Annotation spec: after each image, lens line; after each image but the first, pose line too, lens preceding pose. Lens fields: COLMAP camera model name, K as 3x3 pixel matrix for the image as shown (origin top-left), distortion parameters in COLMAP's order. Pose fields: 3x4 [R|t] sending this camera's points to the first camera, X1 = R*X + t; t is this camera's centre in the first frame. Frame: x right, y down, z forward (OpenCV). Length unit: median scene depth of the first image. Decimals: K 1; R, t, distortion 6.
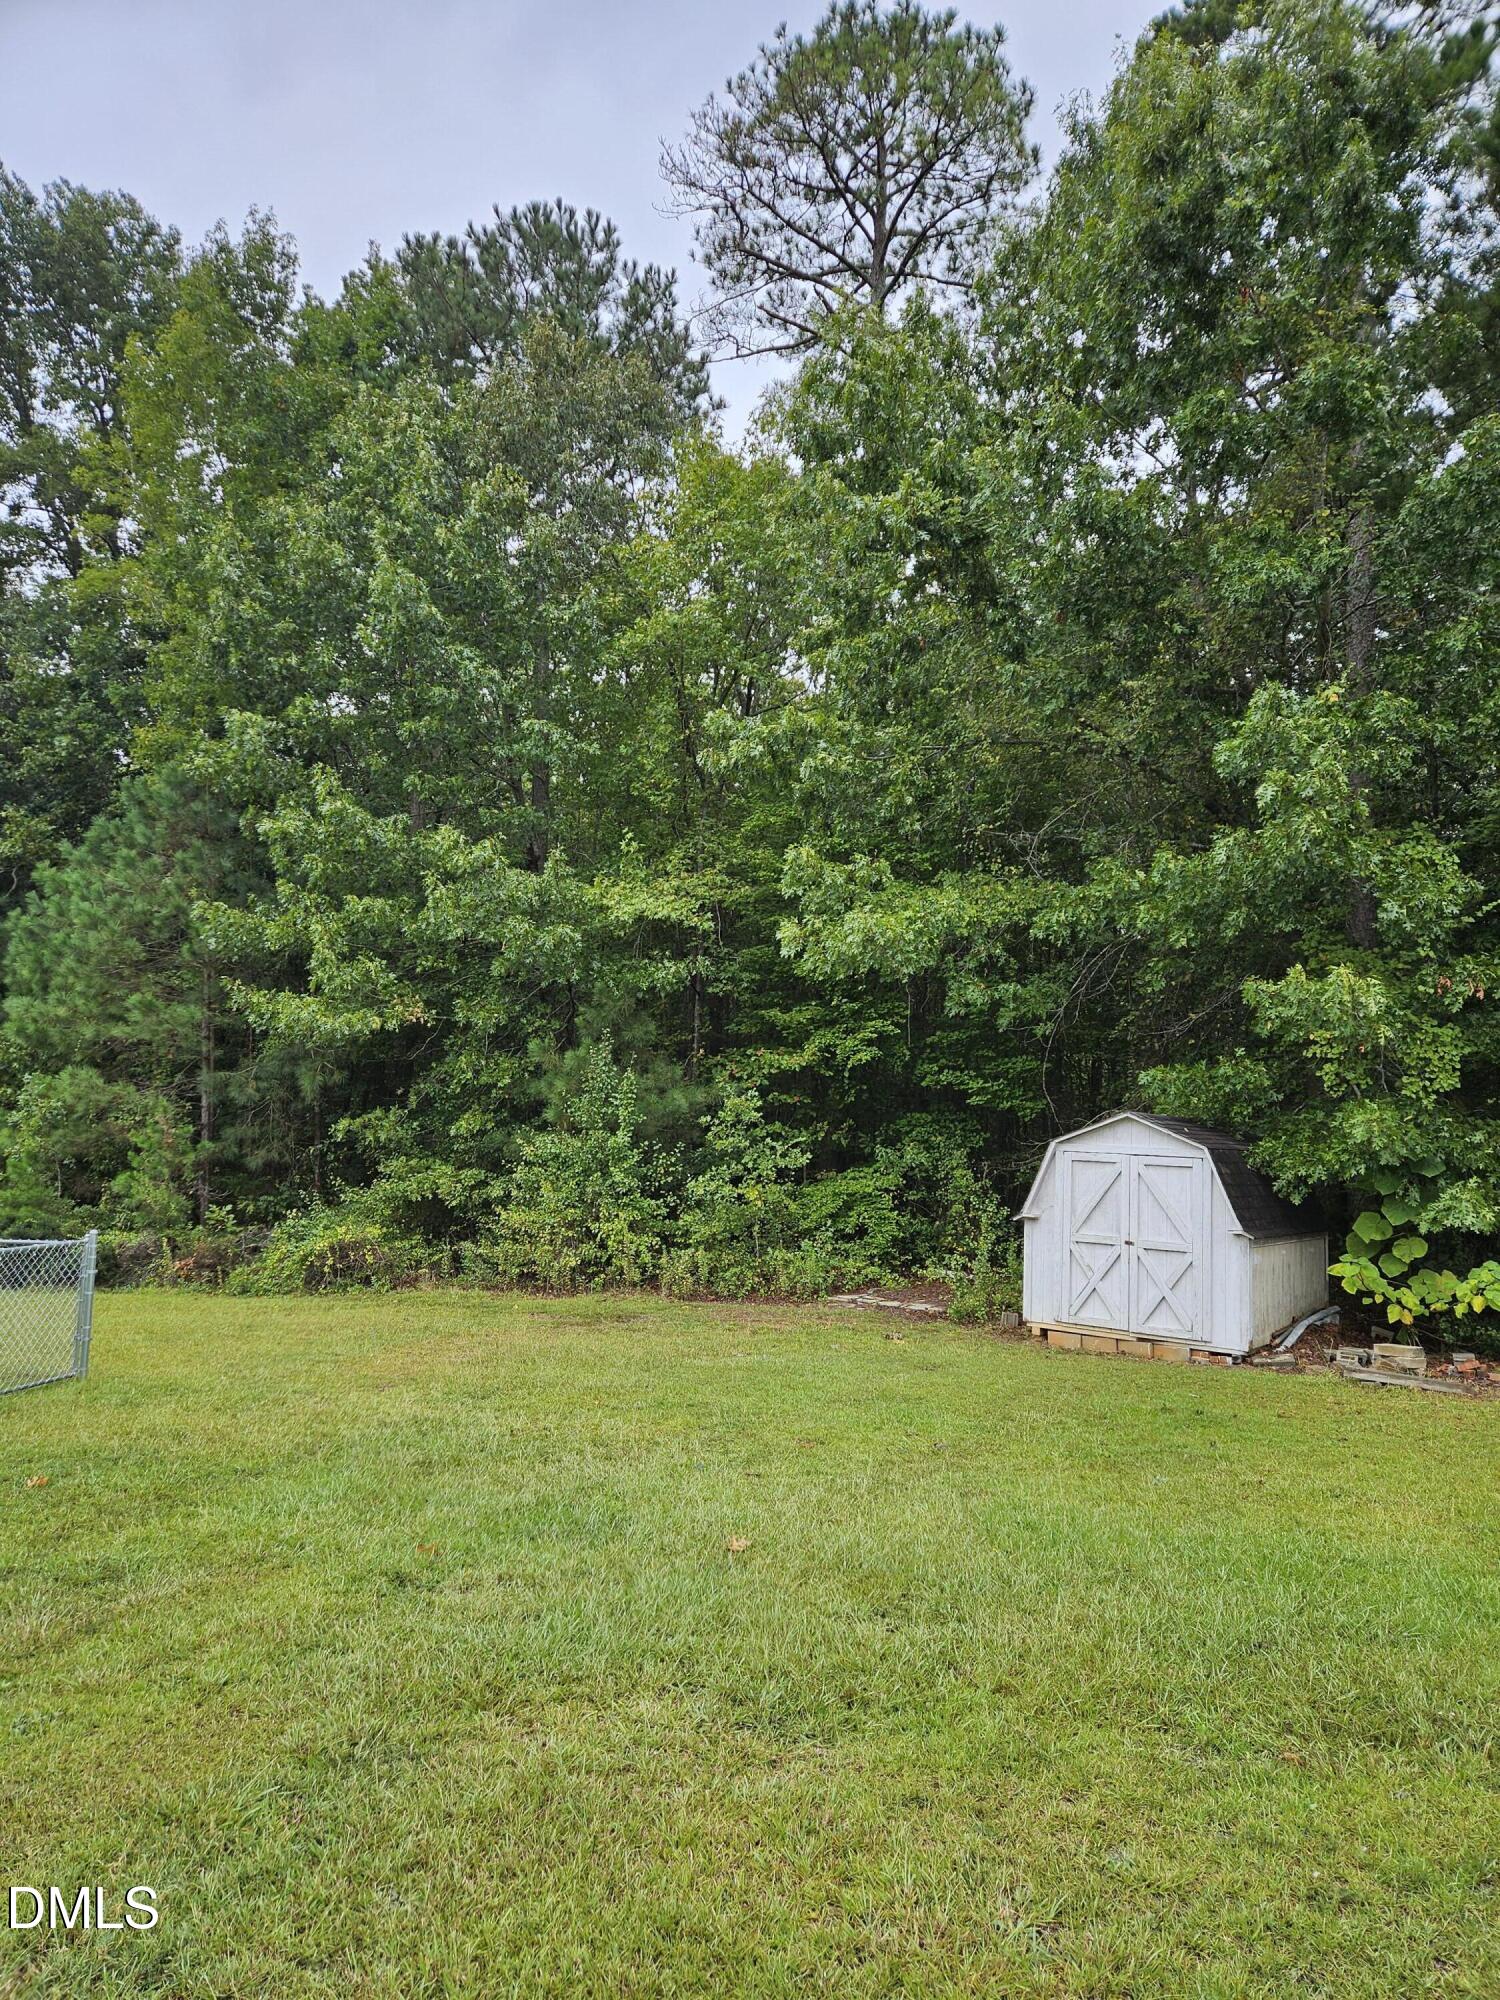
lens RADIAL K [[1314.9, 0, 754.7], [0, 1314.9, 1016.7], [0, 0, 1]] dist [0.067097, -0.063739]
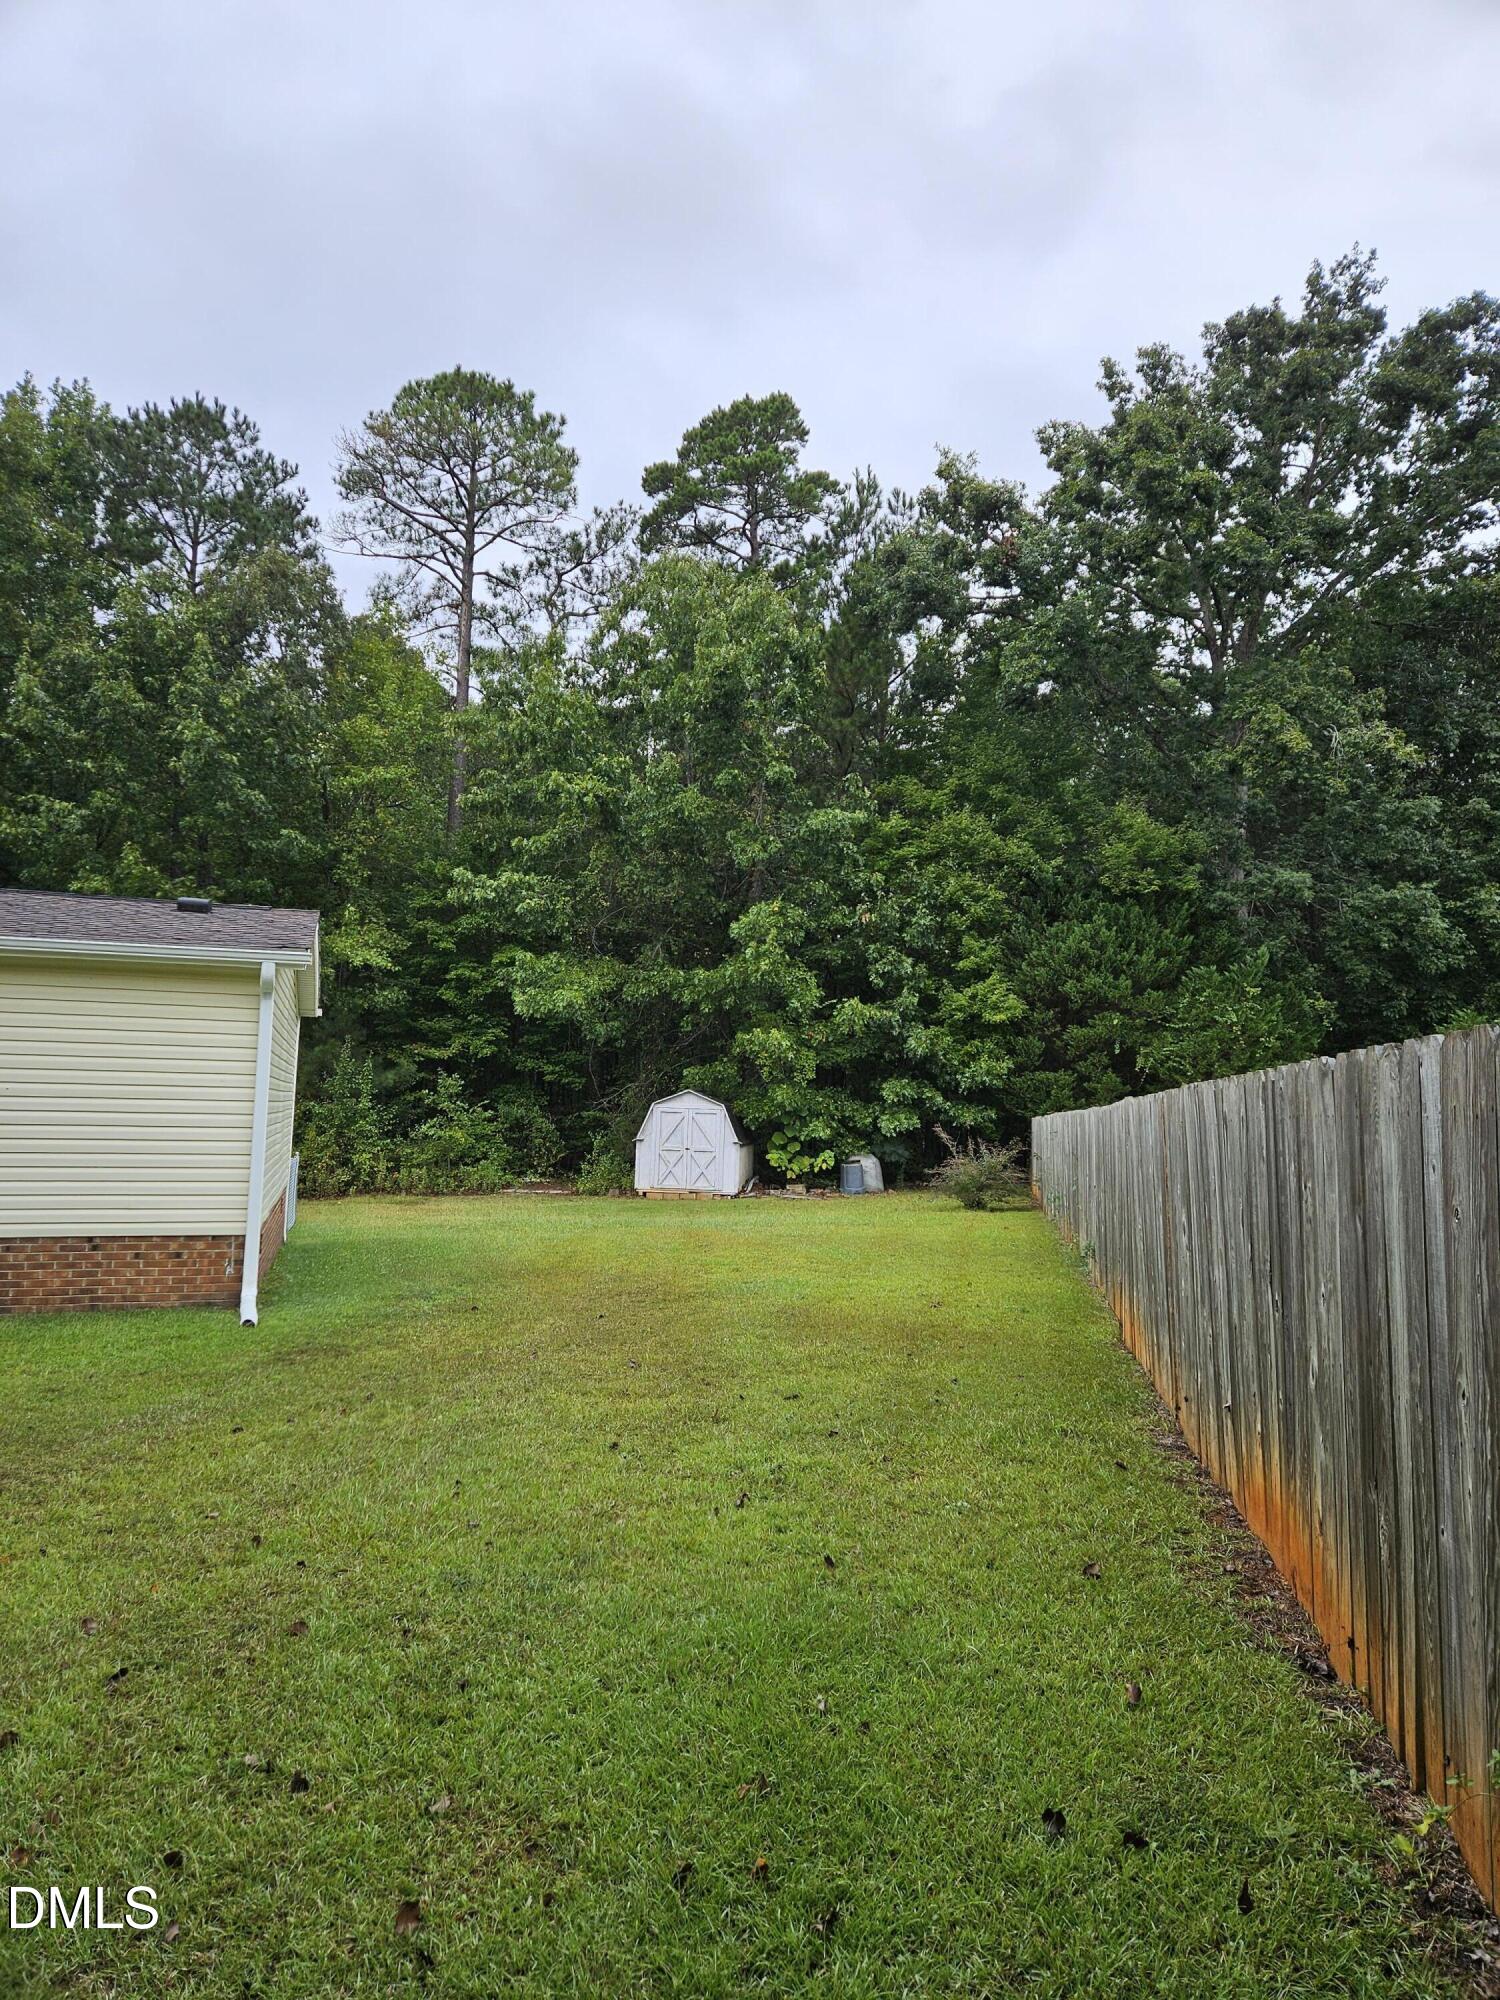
lens RADIAL K [[1314.9, 0, 754.7], [0, 1314.9, 1016.7], [0, 0, 1]] dist [0.067097, -0.063739]
pose [[0.855791, 0.017324, 0.517032, -0.744895], [-0.039350, 0.998723, 0.031670, -0.120863], [-0.515823, -0.047448, 0.855380, -0.903066]]
